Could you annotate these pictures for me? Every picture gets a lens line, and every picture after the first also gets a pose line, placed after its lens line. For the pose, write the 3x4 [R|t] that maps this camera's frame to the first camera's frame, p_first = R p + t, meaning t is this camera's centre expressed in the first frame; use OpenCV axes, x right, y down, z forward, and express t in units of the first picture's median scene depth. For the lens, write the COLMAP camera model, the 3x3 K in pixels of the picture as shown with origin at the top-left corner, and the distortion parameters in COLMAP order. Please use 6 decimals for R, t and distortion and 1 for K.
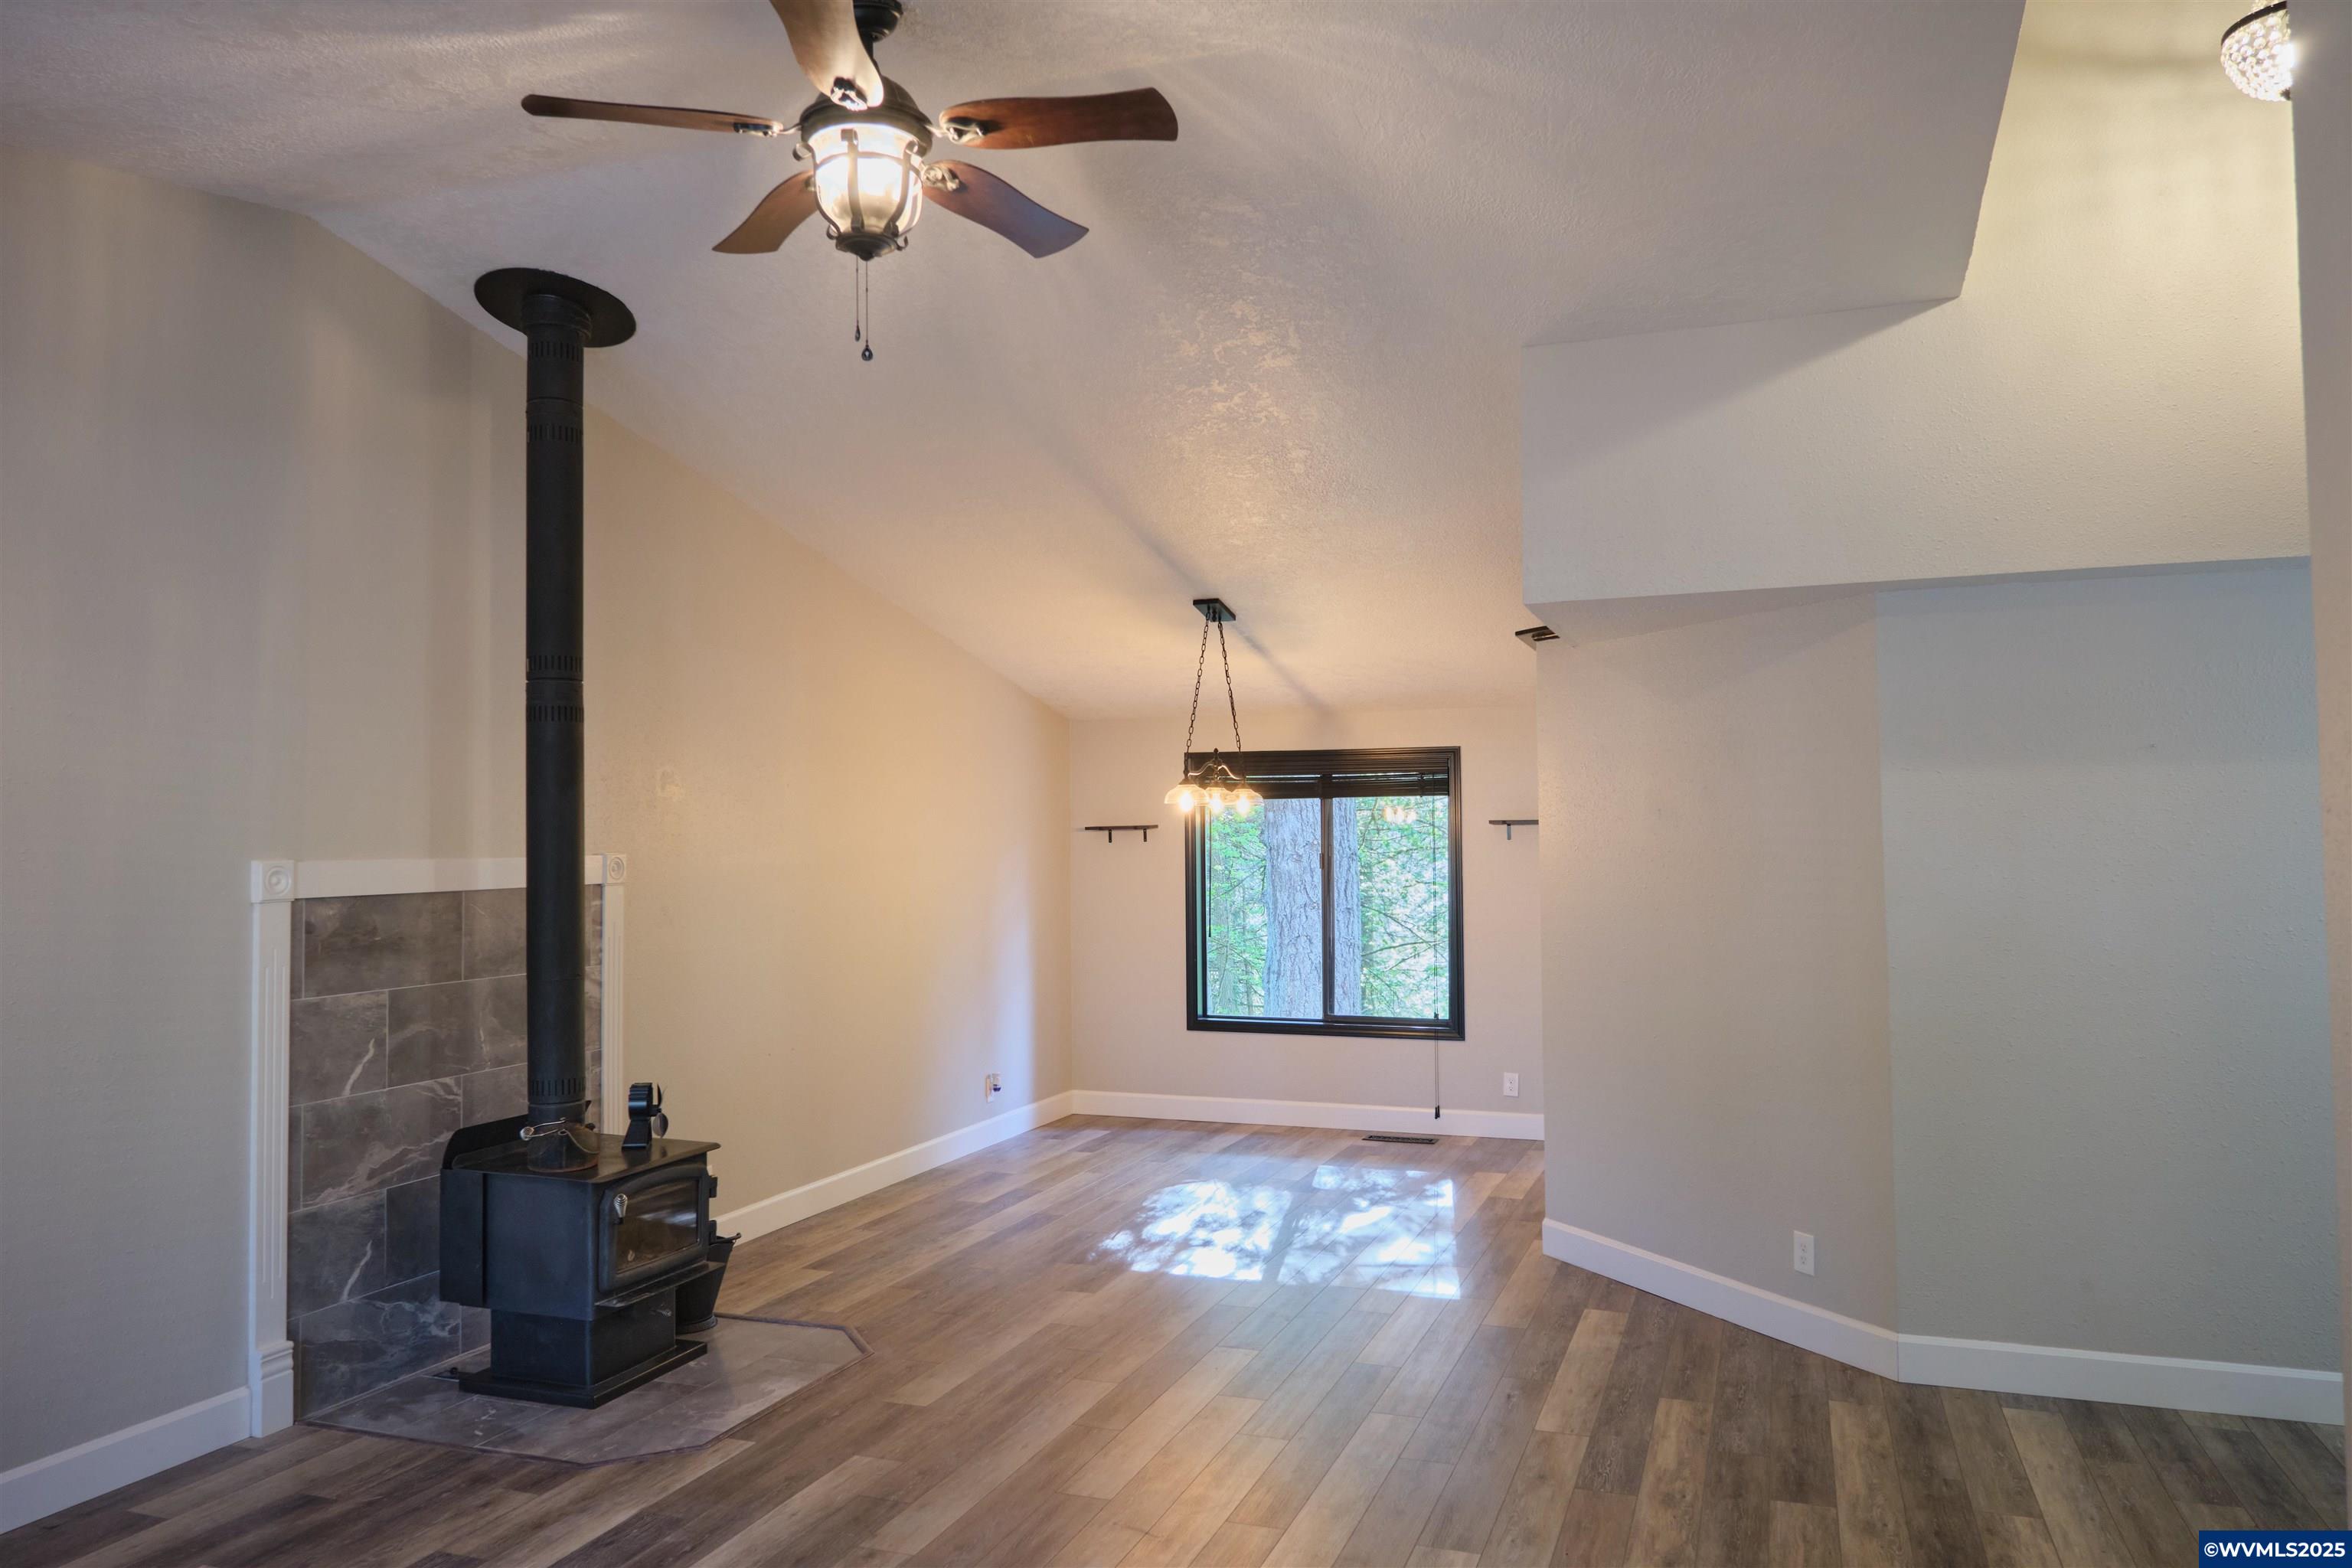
lens RADIAL K [[1627.3, 0, 1176.0], [0, 1627.3, 784.0], [0, 0, 1]] dist [0.004814, 0.001300]
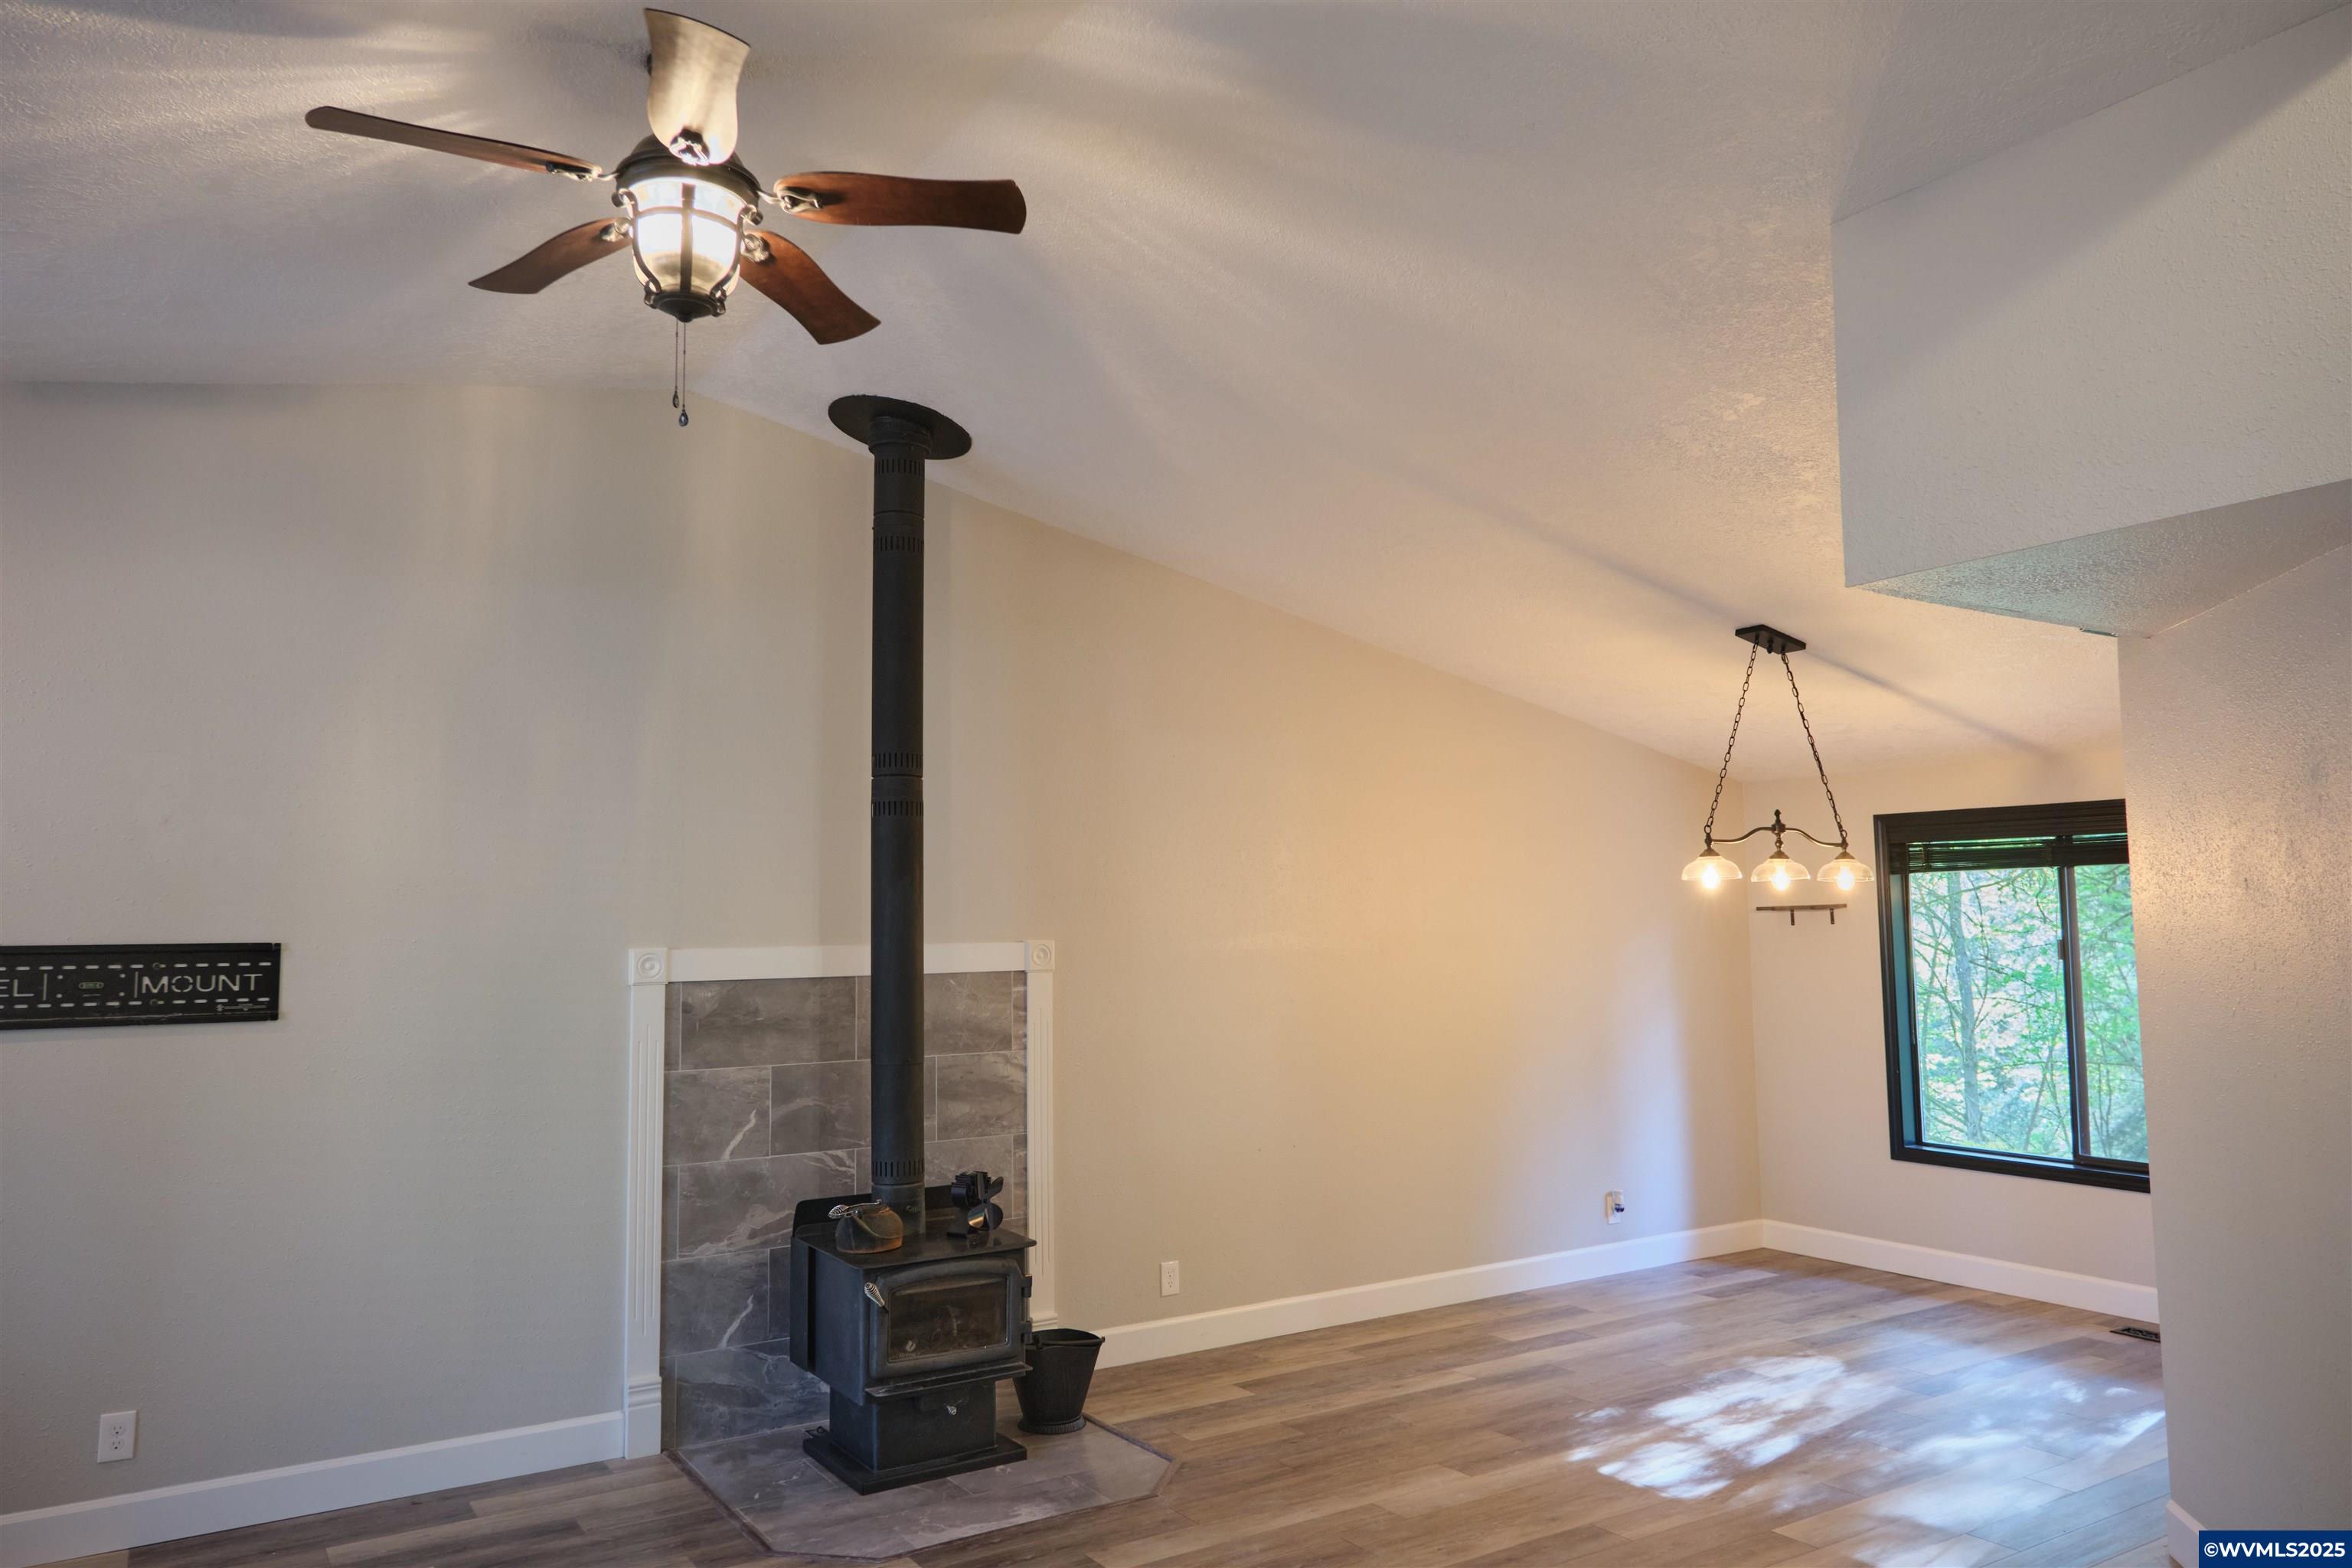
lens RADIAL K [[1590.3, 0, 1176.0], [0, 1590.3, 784.0], [0, 0, 1]] dist [0.000130, 0.001253]
pose [[0.803181, -0.054028, -0.593280, 0.388674], [0.024805, 0.998048, -0.057308, 0.004481], [0.595219, 0.031312, 0.802953, 0.295894]]
